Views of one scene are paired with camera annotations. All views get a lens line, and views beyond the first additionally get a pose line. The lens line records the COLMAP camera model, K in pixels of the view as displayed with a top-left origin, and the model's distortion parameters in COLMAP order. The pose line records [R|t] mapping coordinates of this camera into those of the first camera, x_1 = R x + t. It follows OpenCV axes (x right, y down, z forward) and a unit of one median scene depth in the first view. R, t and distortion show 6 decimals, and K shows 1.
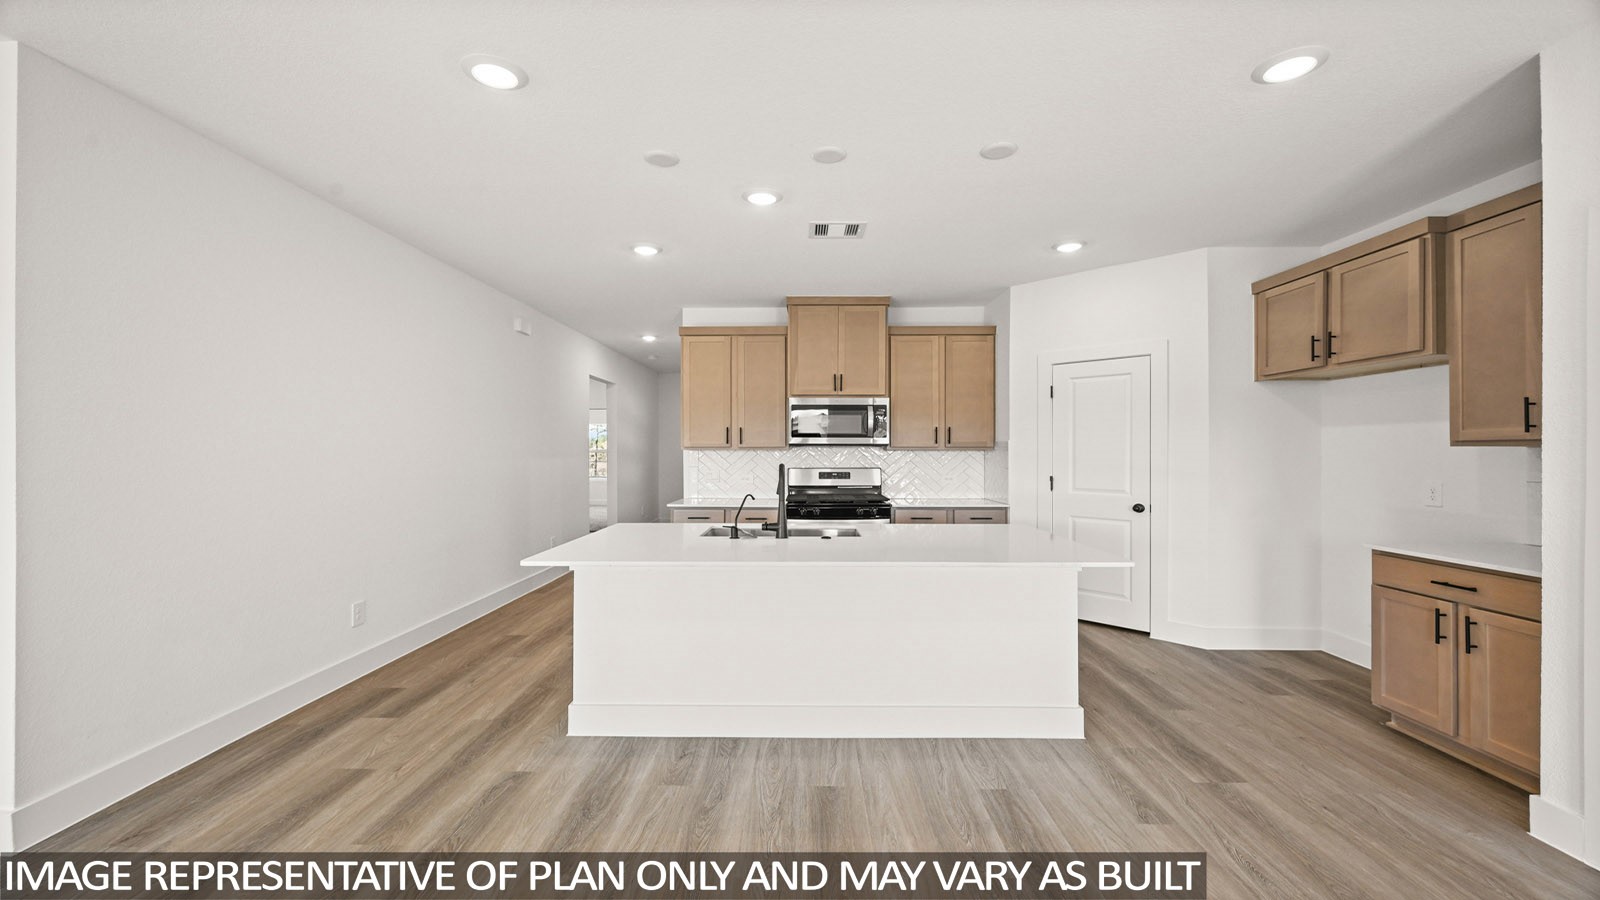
lens RADIAL K [[635.4, 0, 800.0], [0, 635.4, 450.0], [0, 0, 1]] dist [-0.000612, -0.000029]
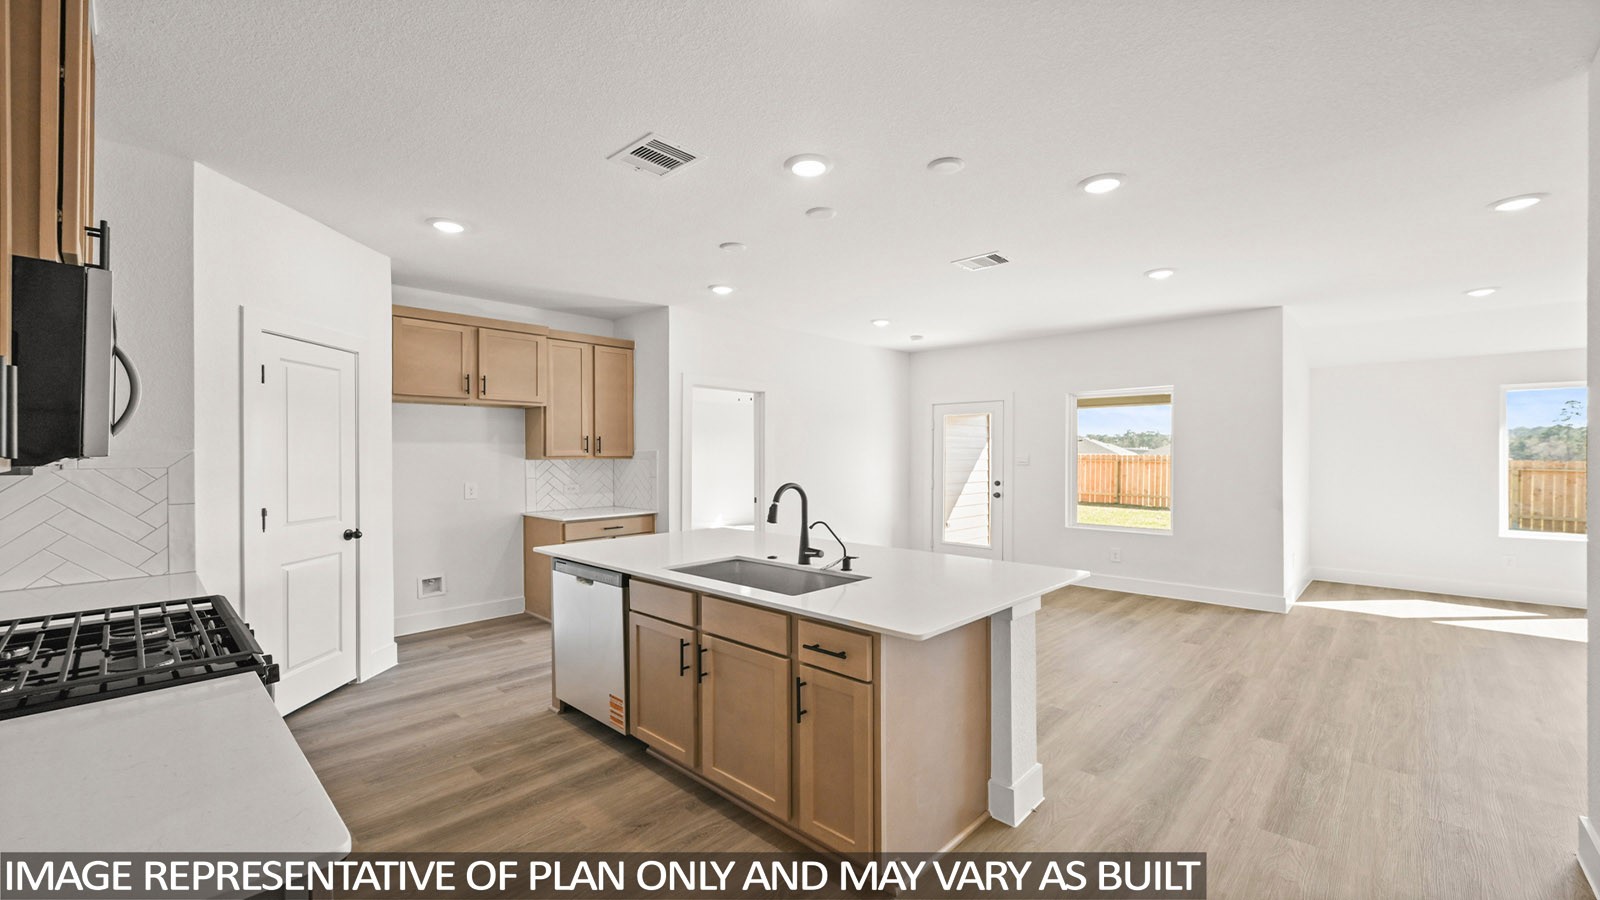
lens RADIAL K [[635.4, 0, 800.0], [0, 635.4, 450.0], [0, 0, 1]] dist [-0.000612, -0.000029]
pose [[-0.735835, 0.006087, 0.677133, -0.565479], [0.000940, 0.999968, -0.007967, -0.013961], [-0.677160, -0.005225, -0.735818, 1.484049]]
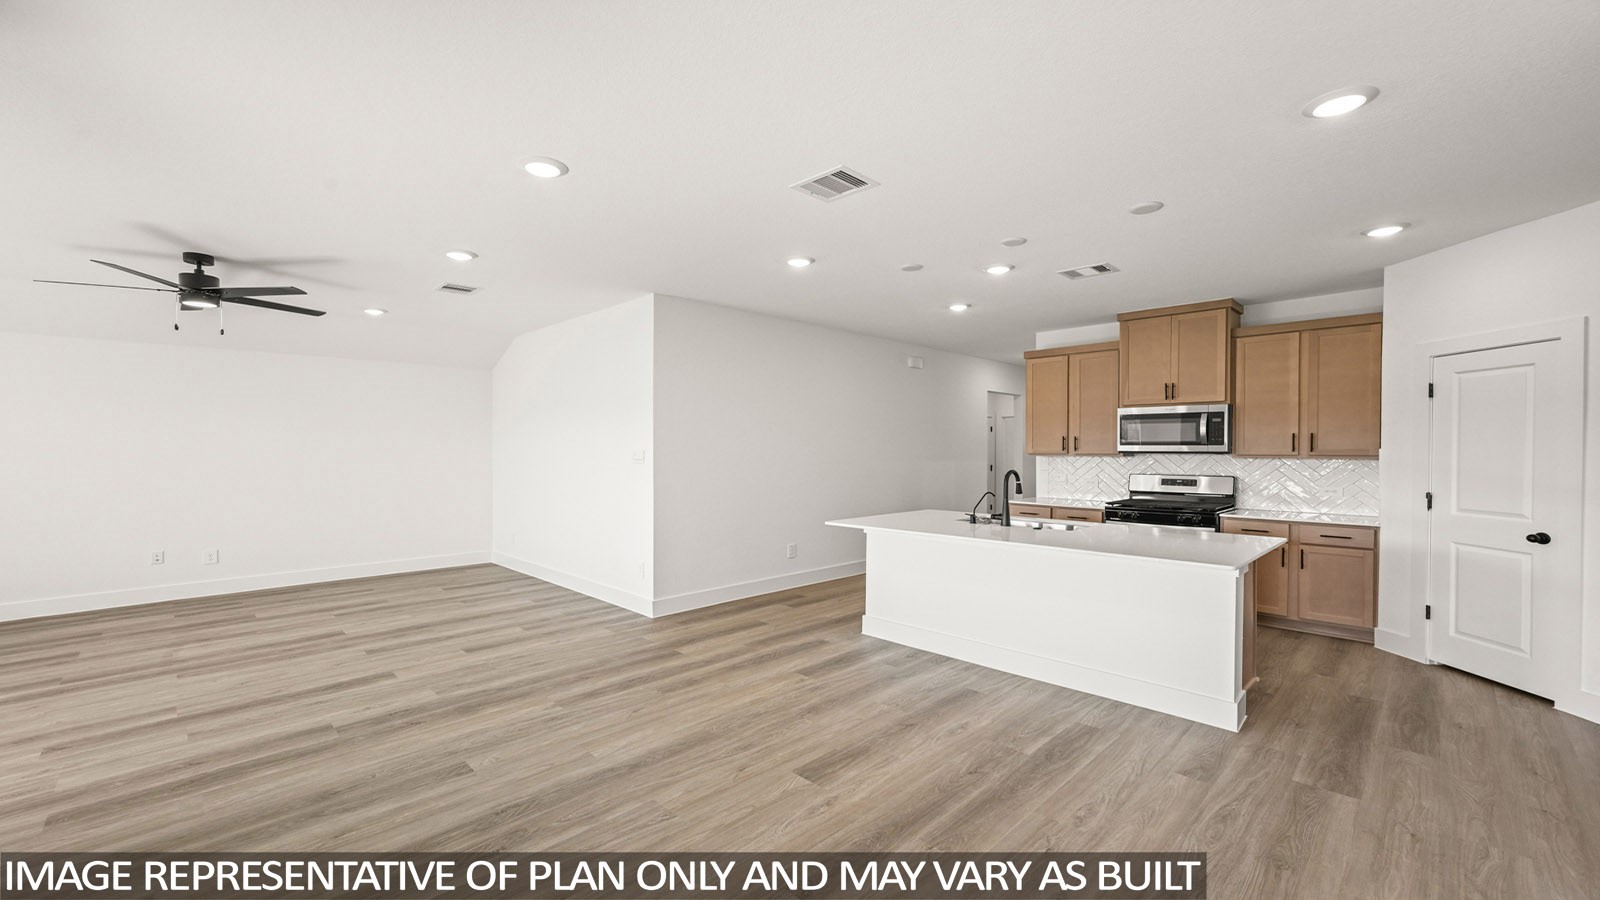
lens RADIAL K [[641.2, 0, 796.0], [0, 641.2, 458.5], [0, 0, 1]] dist [0.000091, 0.000146]
pose [[0.715161, 0.011883, -0.698859, 0.526188], [-0.001161, 0.999874, 0.015813, -0.020793], [0.698959, -0.010497, 0.715085, -0.233629]]
